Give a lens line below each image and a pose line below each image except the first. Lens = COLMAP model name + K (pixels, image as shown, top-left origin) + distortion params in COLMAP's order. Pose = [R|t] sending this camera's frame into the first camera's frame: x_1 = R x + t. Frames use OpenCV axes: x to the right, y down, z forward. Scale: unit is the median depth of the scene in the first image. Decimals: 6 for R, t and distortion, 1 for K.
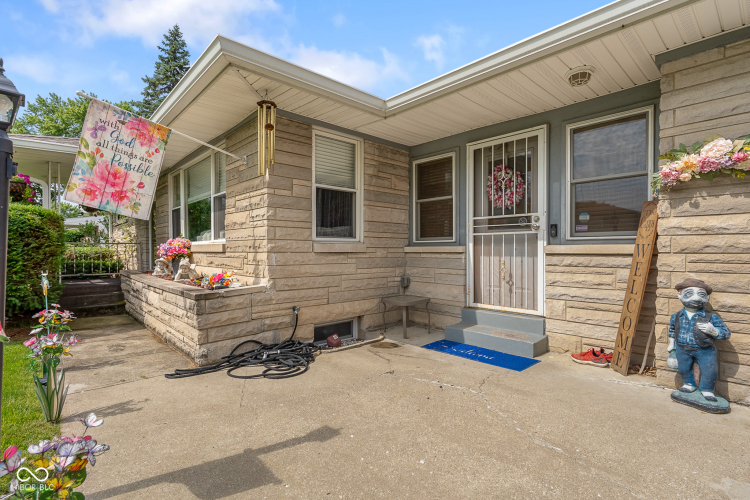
lens RADIAL K [[360.9, 0, 375.0], [0, 360.9, 250.0], [0, 0, 1]] dist [-0.002659, -0.000316]
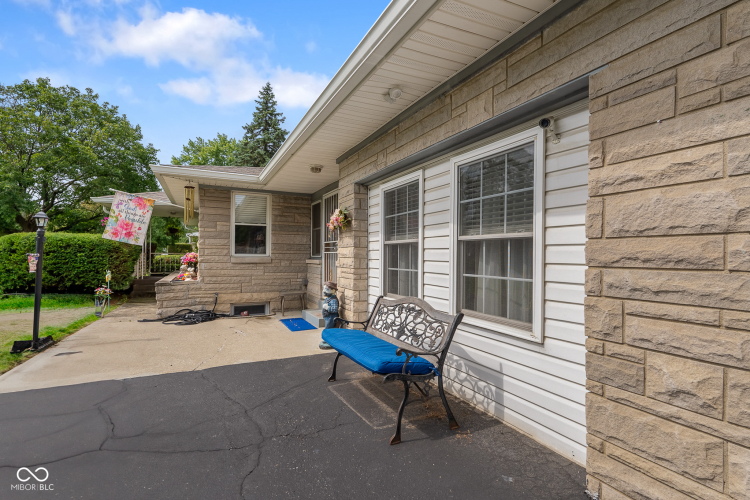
lens RADIAL K [[344.5, 0, 375.0], [0, 344.5, 250.0], [0, 0, 1]] dist [-0.002476, -0.000268]
pose [[0.961475, 0.005090, -0.274845, 0.904464], [-0.010304, 0.999793, -0.017531, -0.030536], [0.274699, 0.019688, 0.961329, -0.389724]]
